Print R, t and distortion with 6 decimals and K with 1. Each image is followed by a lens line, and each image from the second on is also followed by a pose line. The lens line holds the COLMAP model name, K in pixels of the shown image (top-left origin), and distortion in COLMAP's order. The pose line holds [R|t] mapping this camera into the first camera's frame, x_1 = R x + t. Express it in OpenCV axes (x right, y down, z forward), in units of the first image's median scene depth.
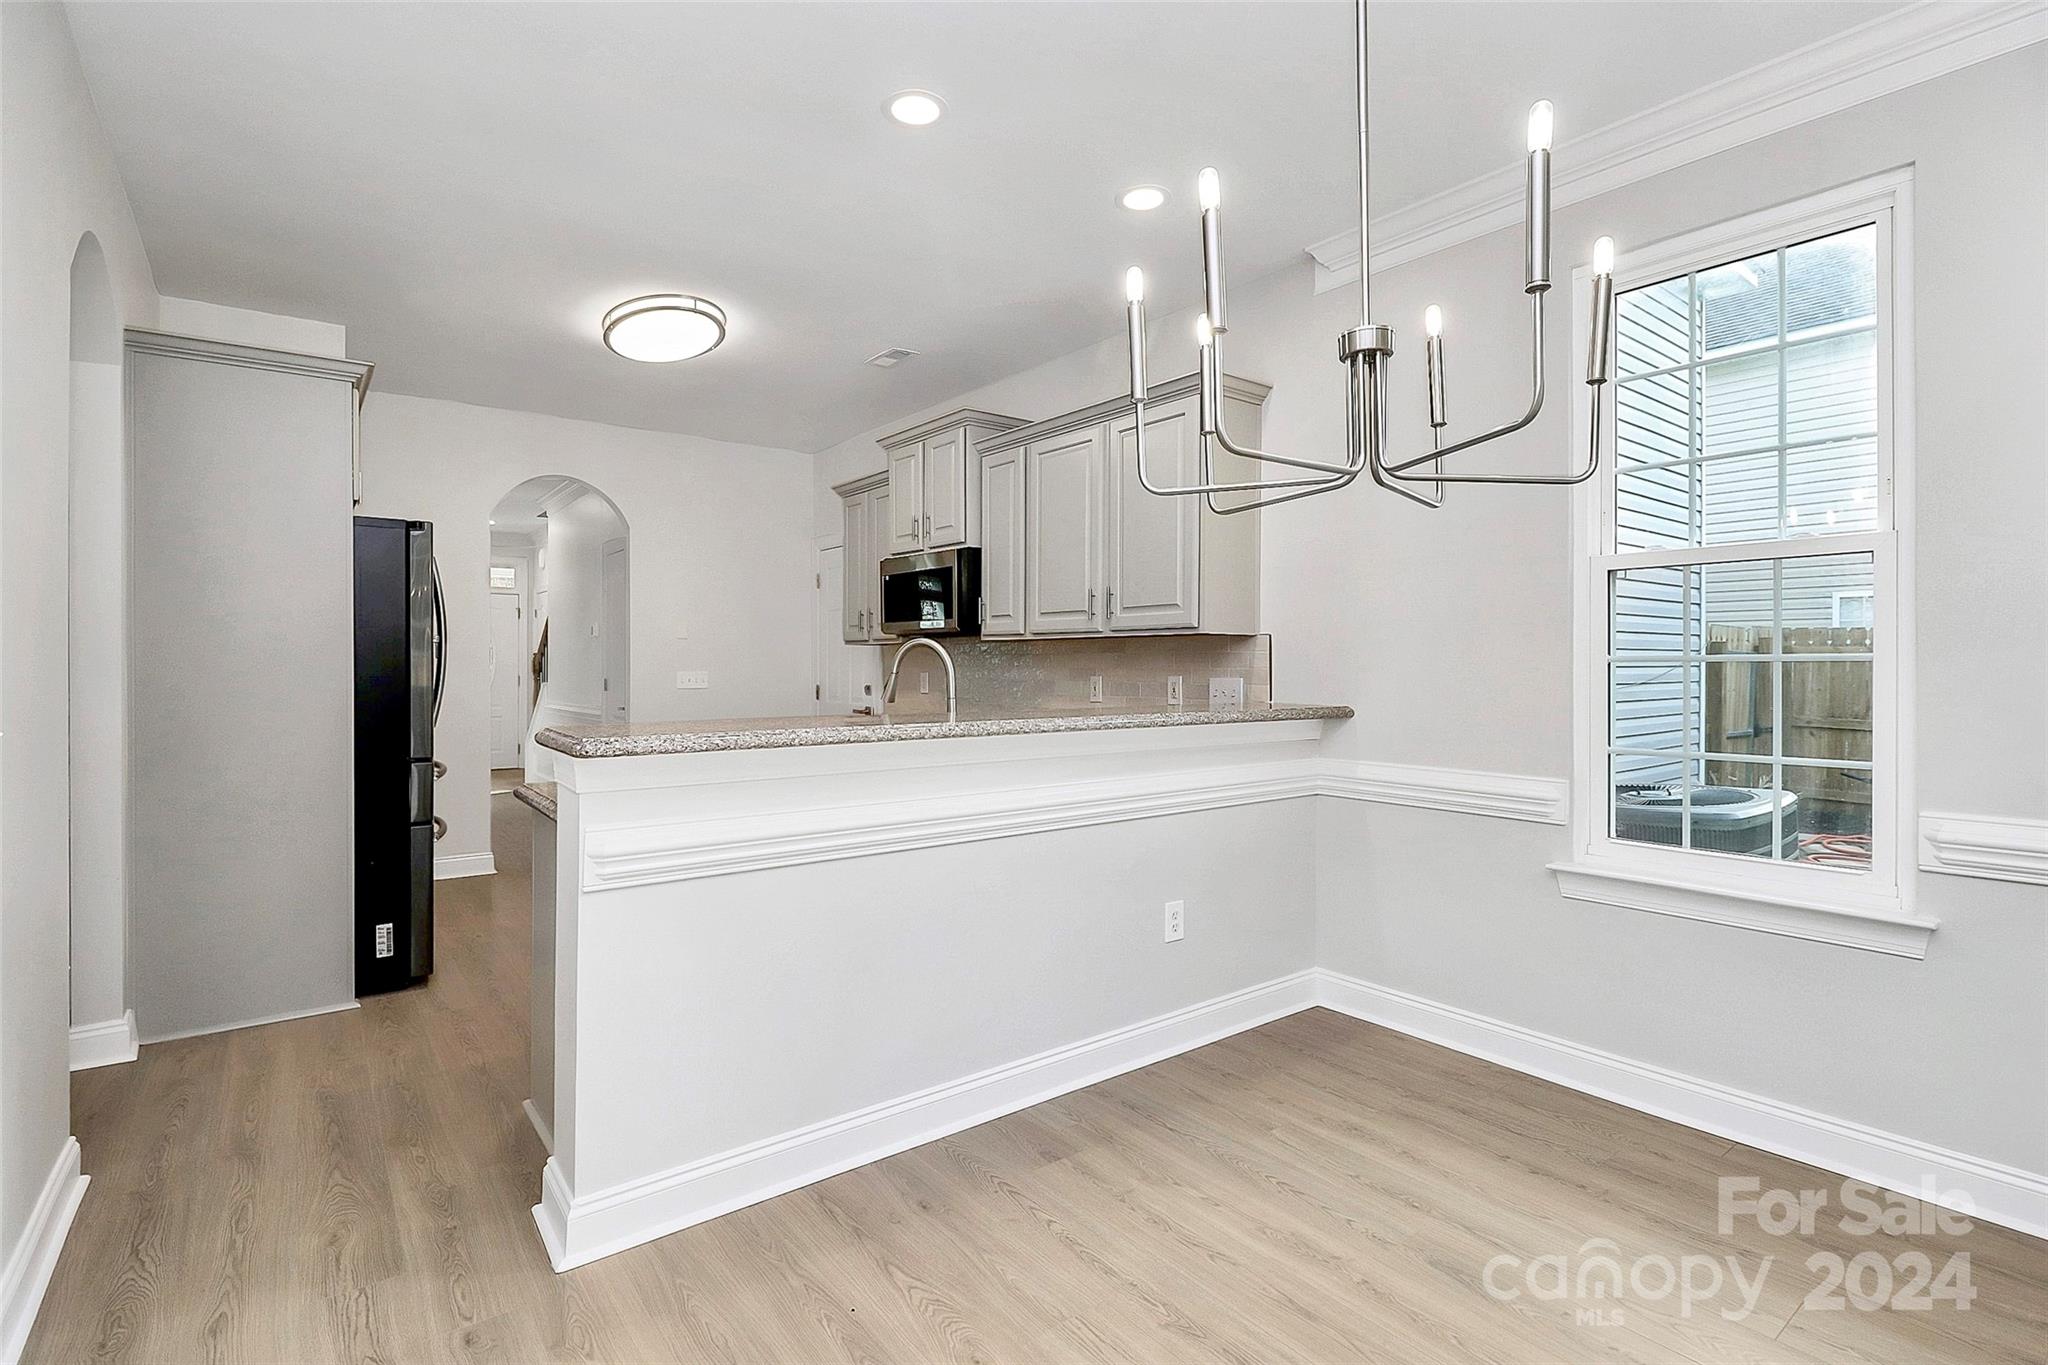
lens RADIAL K [[971.6, 0, 1036.6], [0, 971.6, 648.6], [0, 0, 1]] dist [-0.004567, -0.009830]
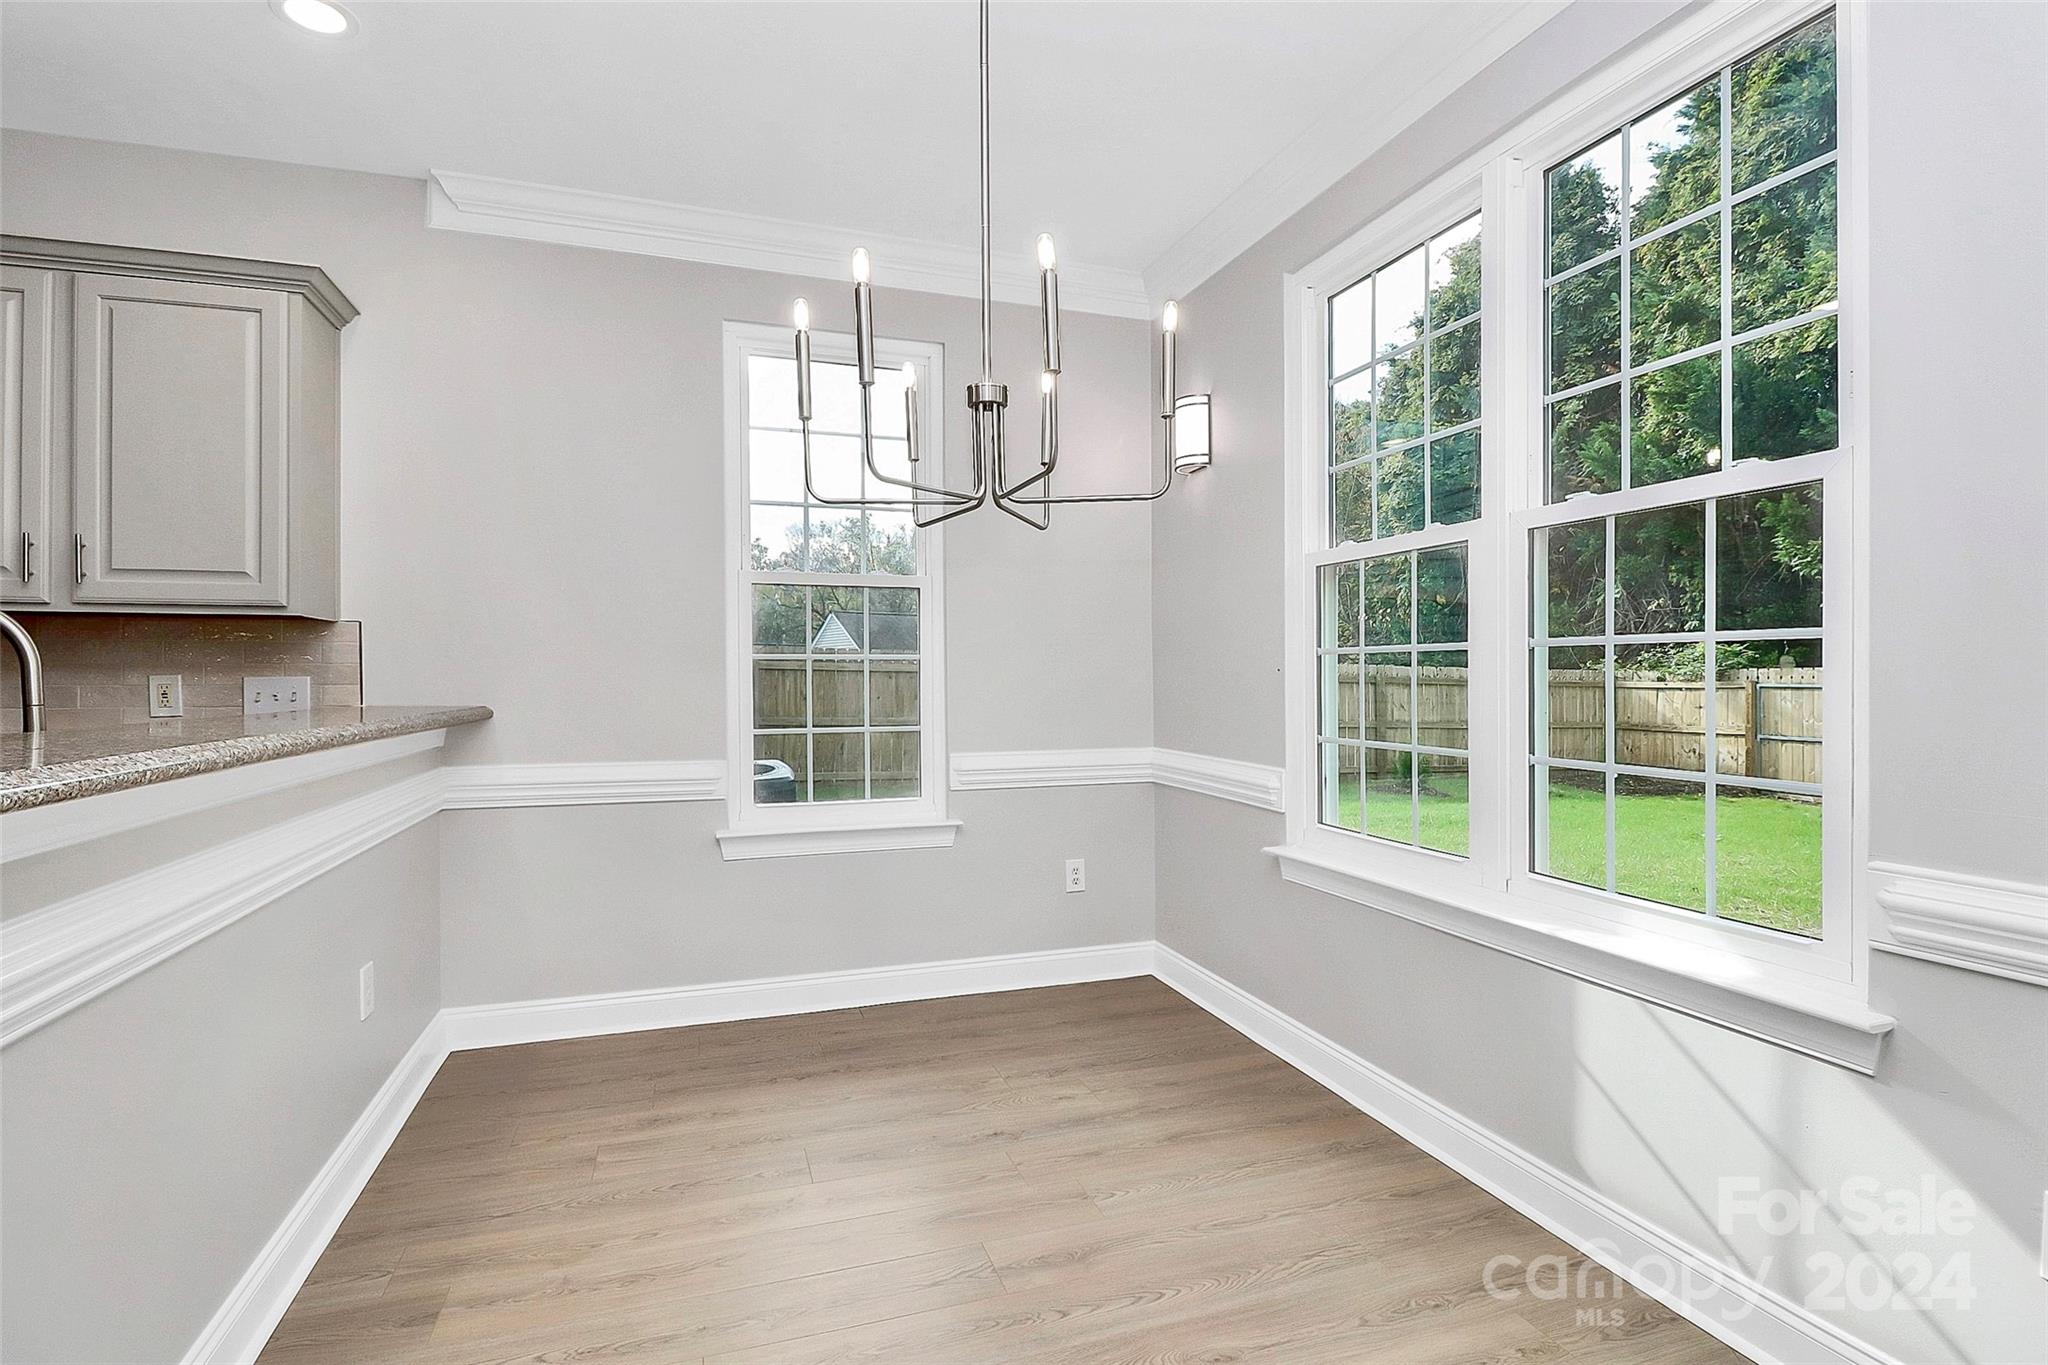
lens RADIAL K [[971.6, 0, 1019.7], [0, 971.6, 686.6], [0, 0, 1]] dist [-0.004567, -0.009830]
pose [[0.323784, -0.008489, 0.946093, -0.513229], [-0.011082, 0.999857, 0.012764, 0.034402], [-0.946066, -0.014617, 0.323643, 0.344585]]
